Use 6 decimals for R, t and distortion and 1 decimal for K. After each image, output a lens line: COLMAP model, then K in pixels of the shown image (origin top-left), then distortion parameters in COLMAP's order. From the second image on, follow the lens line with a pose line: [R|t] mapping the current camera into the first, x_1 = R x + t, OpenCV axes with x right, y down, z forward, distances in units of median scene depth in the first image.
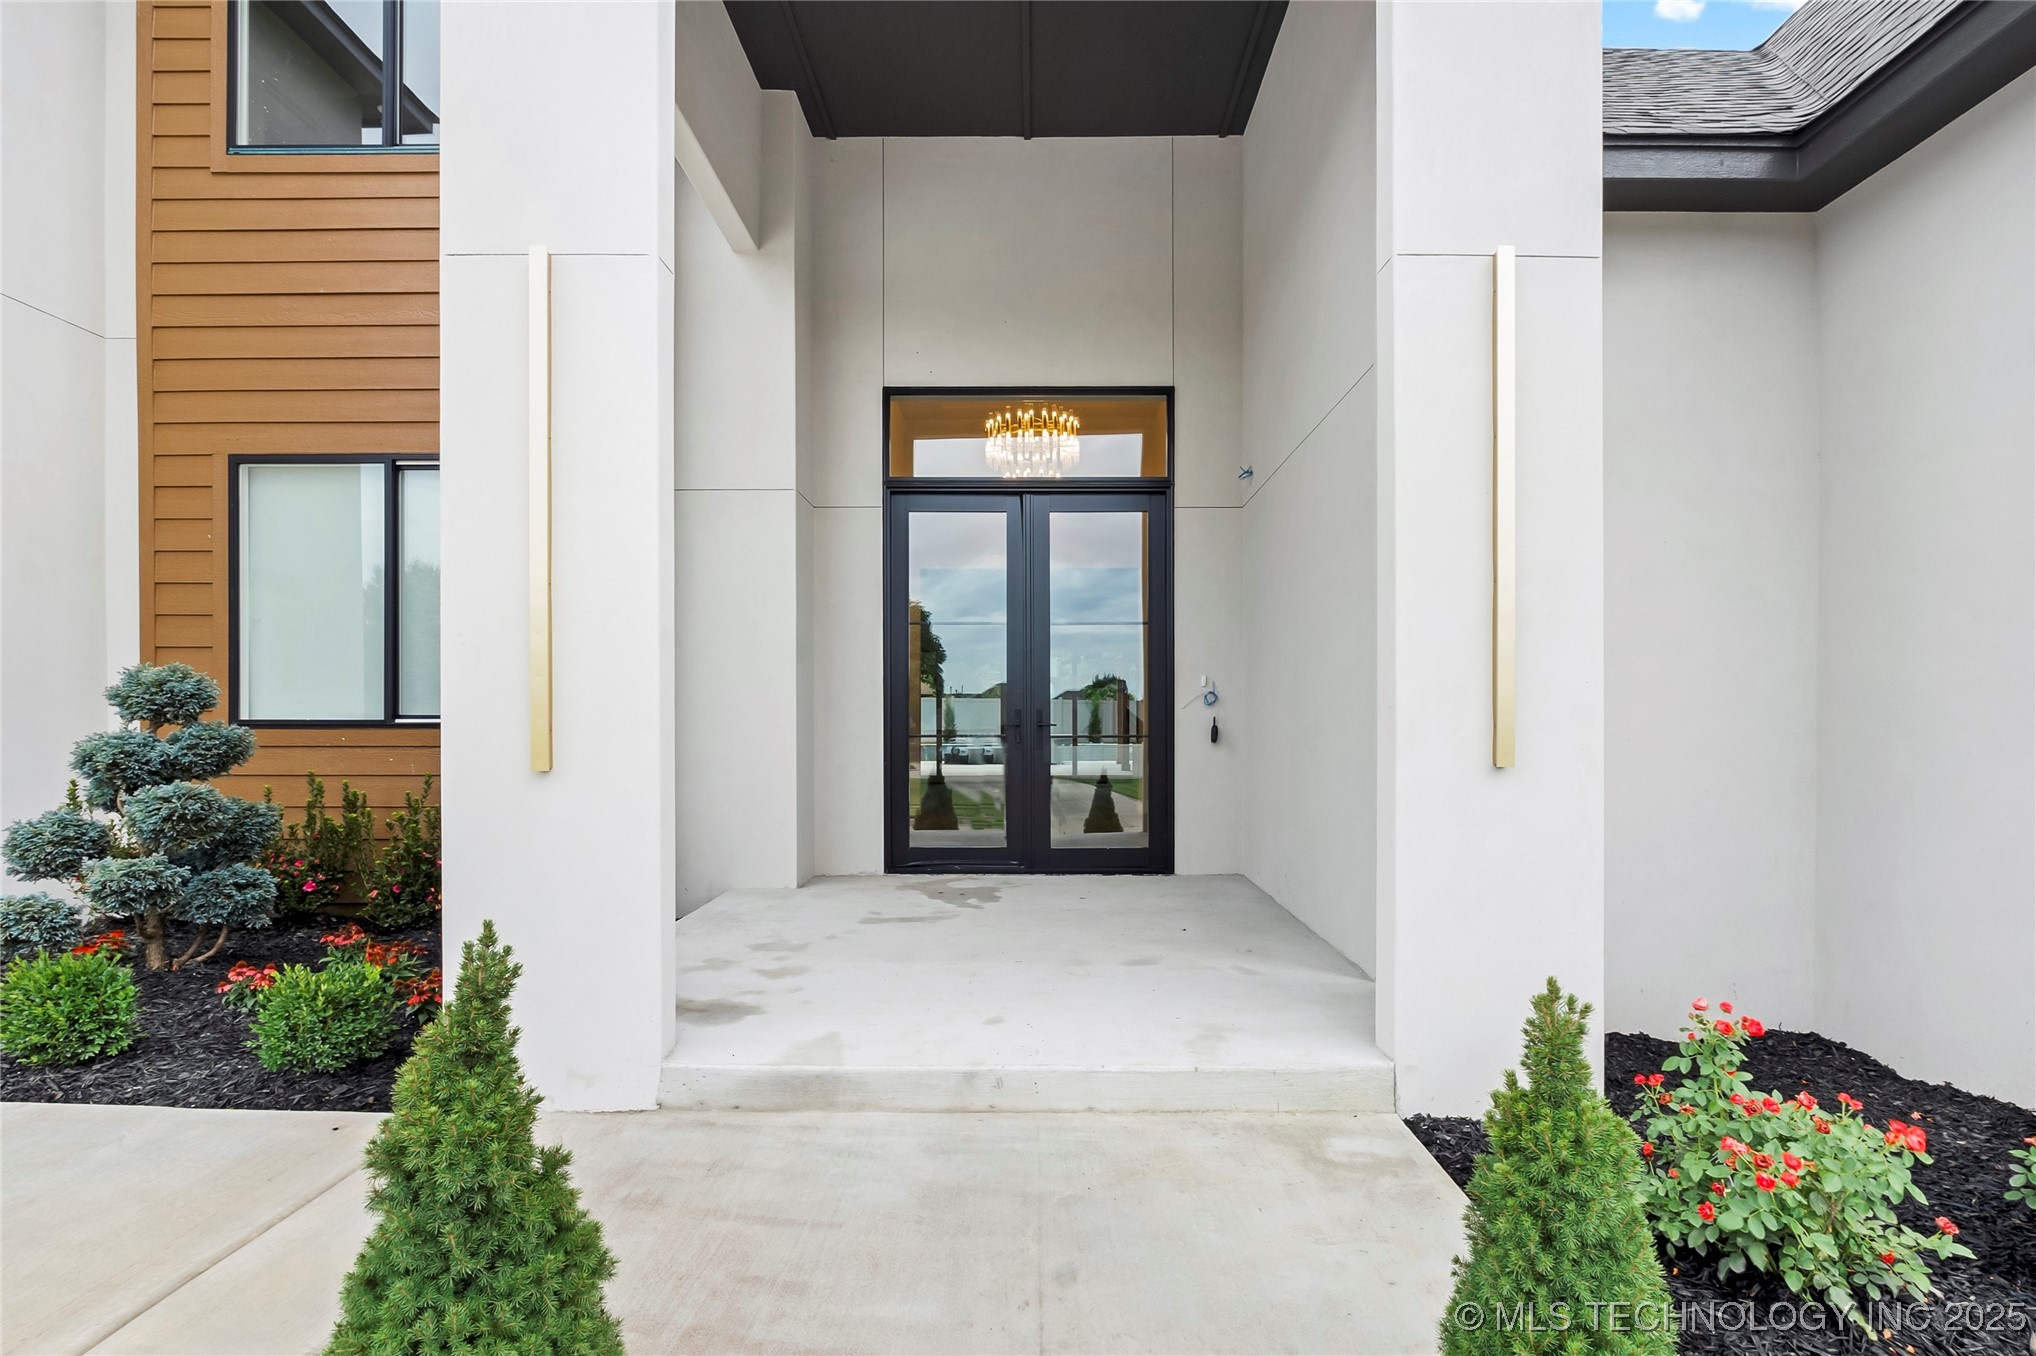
lens RADIAL K [[1003.7, 0, 1015.9], [0, 1003.7, 726.1], [0, 0, 1]] dist [-0.002953, -0.000436]
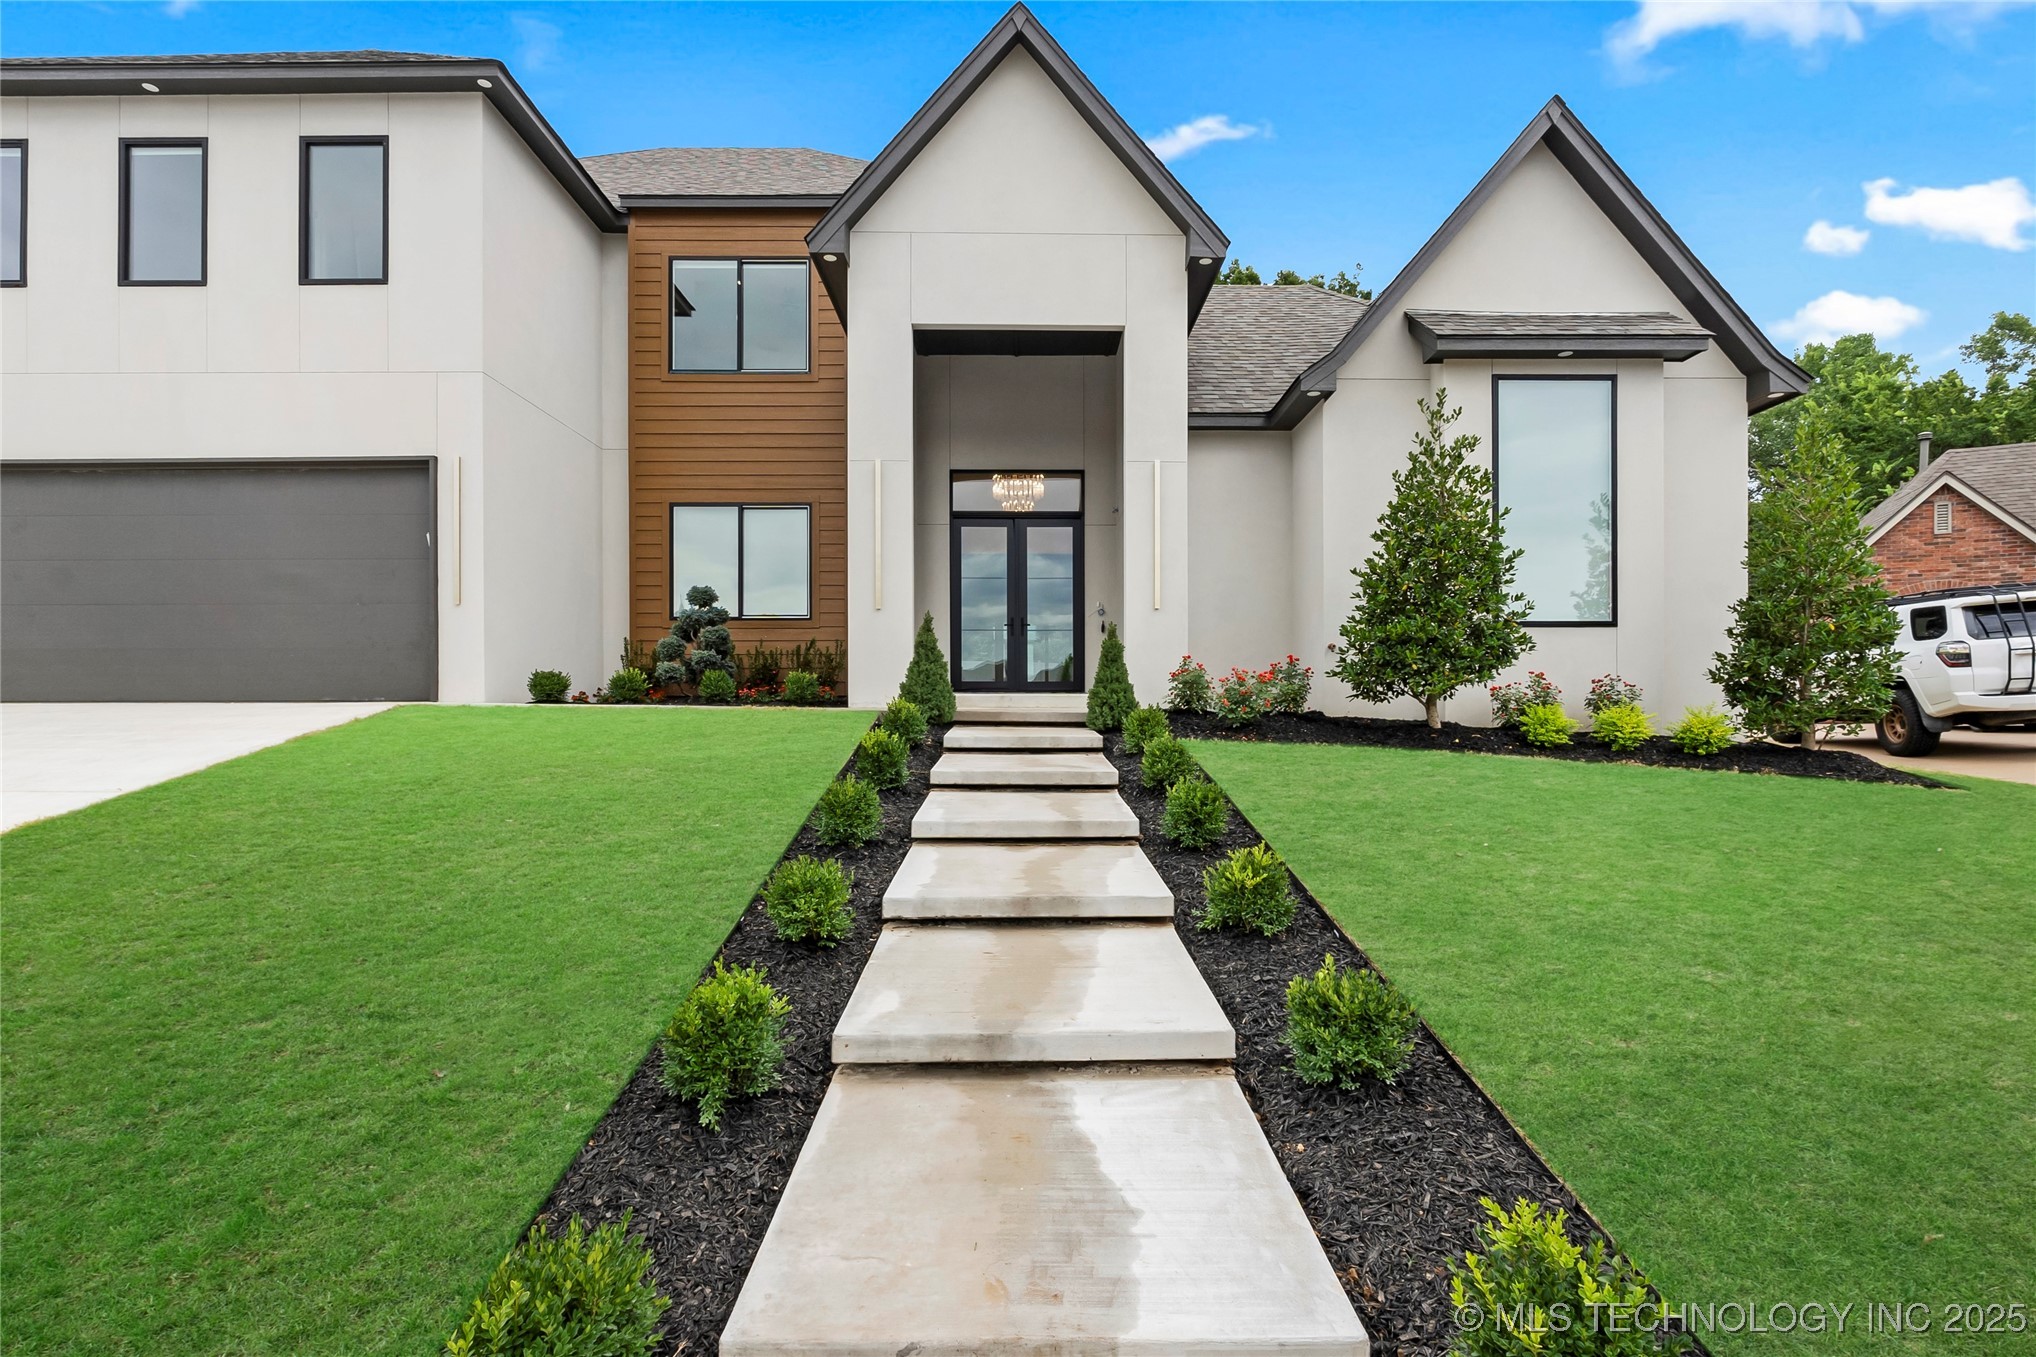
lens RADIAL K [[954.9, 0, 1025.9], [0, 954.9, 718.4], [0, 0, 1]] dist [-0.007721, -0.000274]
pose [[0.999740, 0.000214, 0.022793, -0.018359], [-0.000250, 0.999999, 0.001551, 0.219483], [-0.022792, -0.001556, 0.999739, -1.200737]]
